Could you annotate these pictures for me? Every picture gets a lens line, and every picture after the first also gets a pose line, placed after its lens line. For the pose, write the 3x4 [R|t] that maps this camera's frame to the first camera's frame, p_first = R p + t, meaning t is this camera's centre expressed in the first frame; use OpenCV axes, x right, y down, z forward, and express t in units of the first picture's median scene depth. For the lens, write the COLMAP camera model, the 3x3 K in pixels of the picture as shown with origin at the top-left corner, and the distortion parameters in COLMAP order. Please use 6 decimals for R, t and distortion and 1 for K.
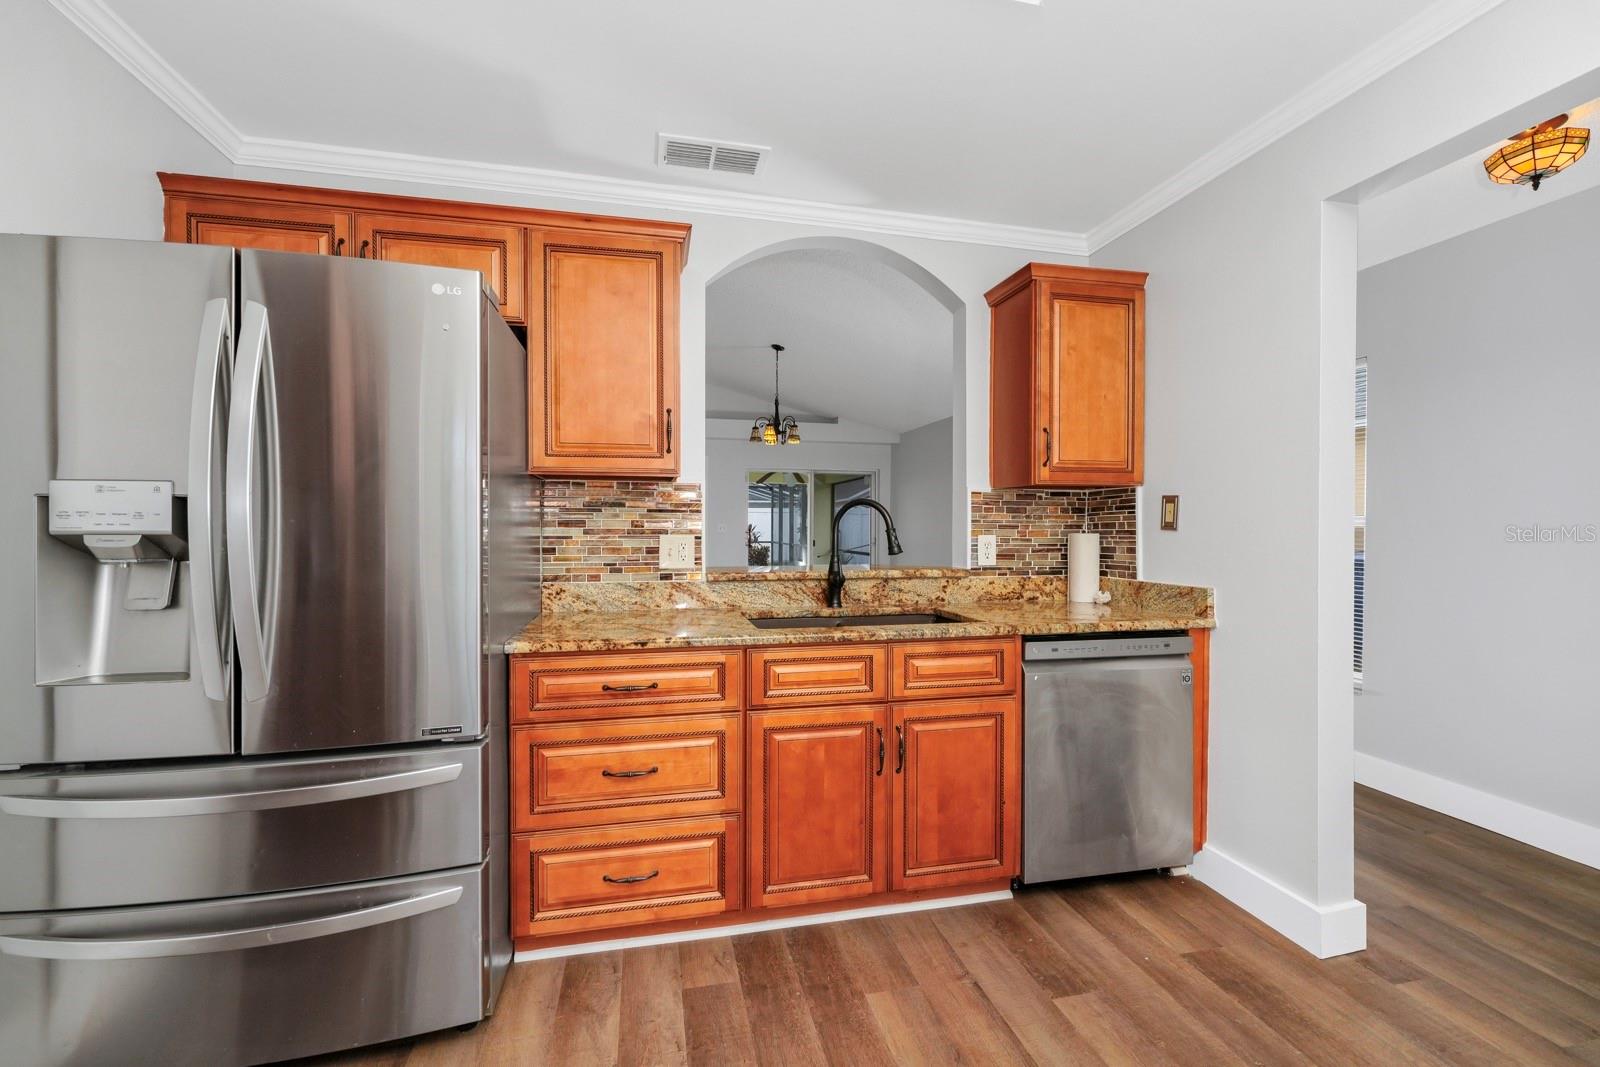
lens RADIAL K [[652.4, 0, 859.9], [0, 652.4, 532.3], [0, 0, 1]] dist [-0.001900, -0.000169]
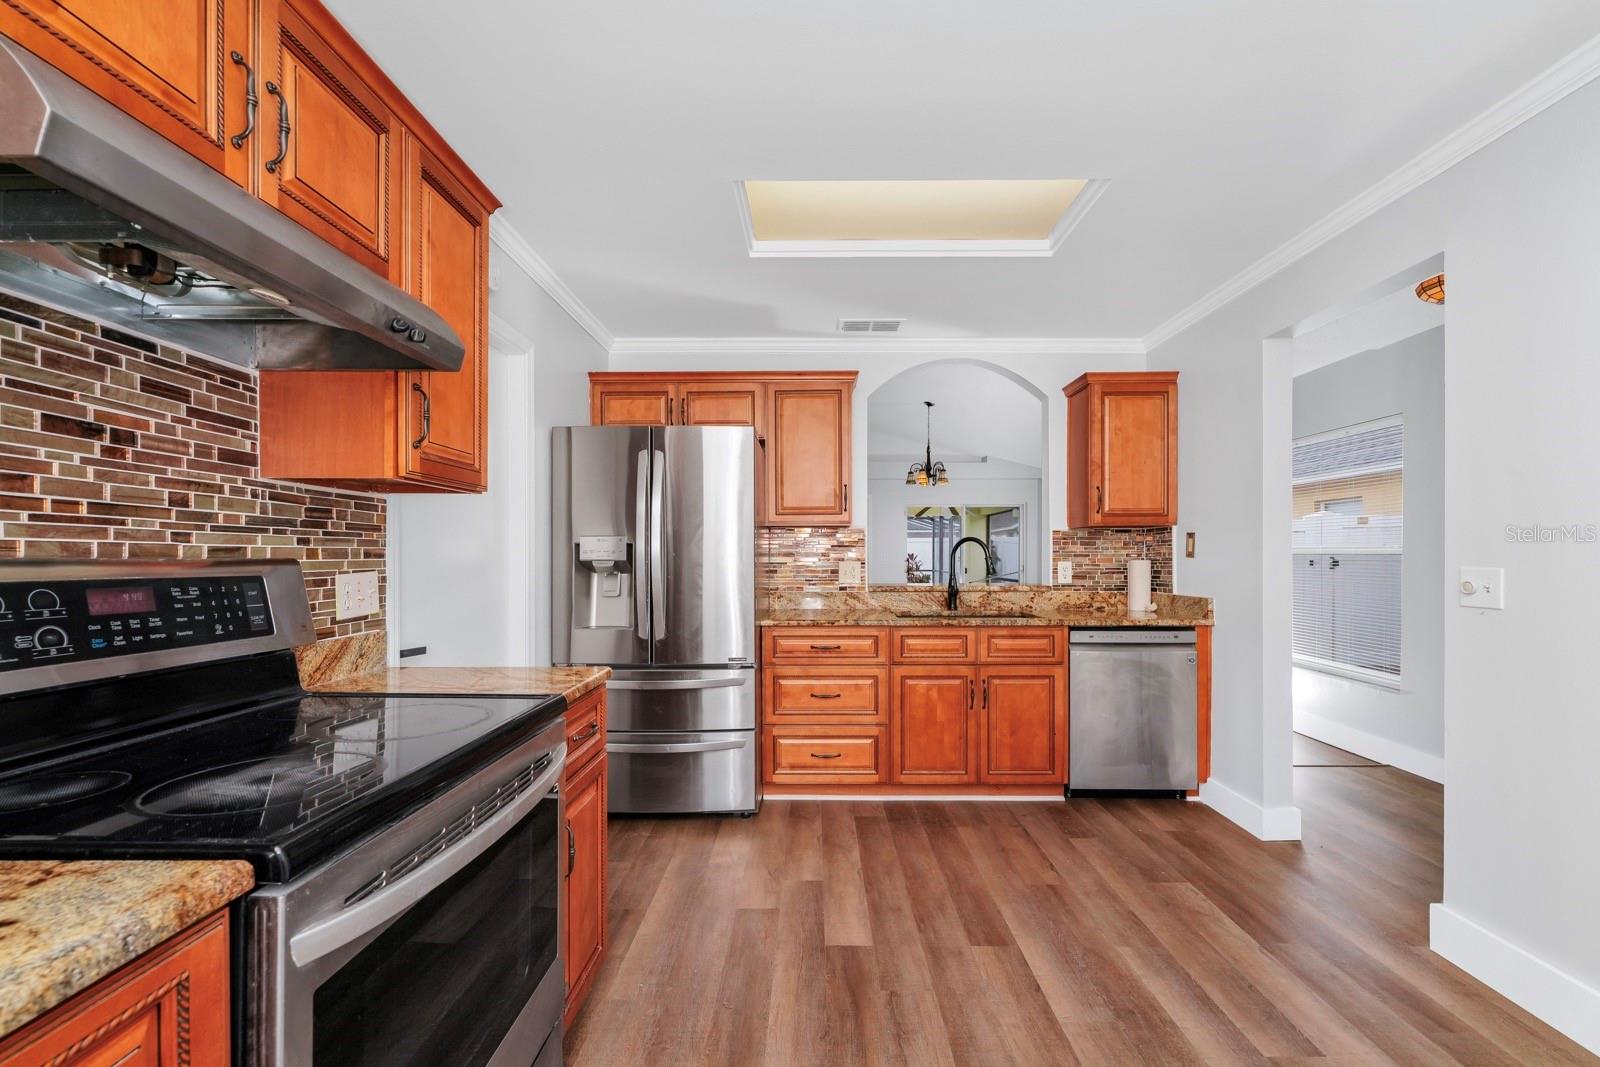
lens RADIAL K [[651.3, 0, 826.5], [0, 651.3, 546.1], [0, 0, 1]] dist [0.000629, 0.000051]
pose [[0.954877, -0.007679, -0.296903, 0.158459], [0.000777, 0.999727, -0.023359, 0.004663], [0.297001, 0.022074, 0.954622, -0.617808]]
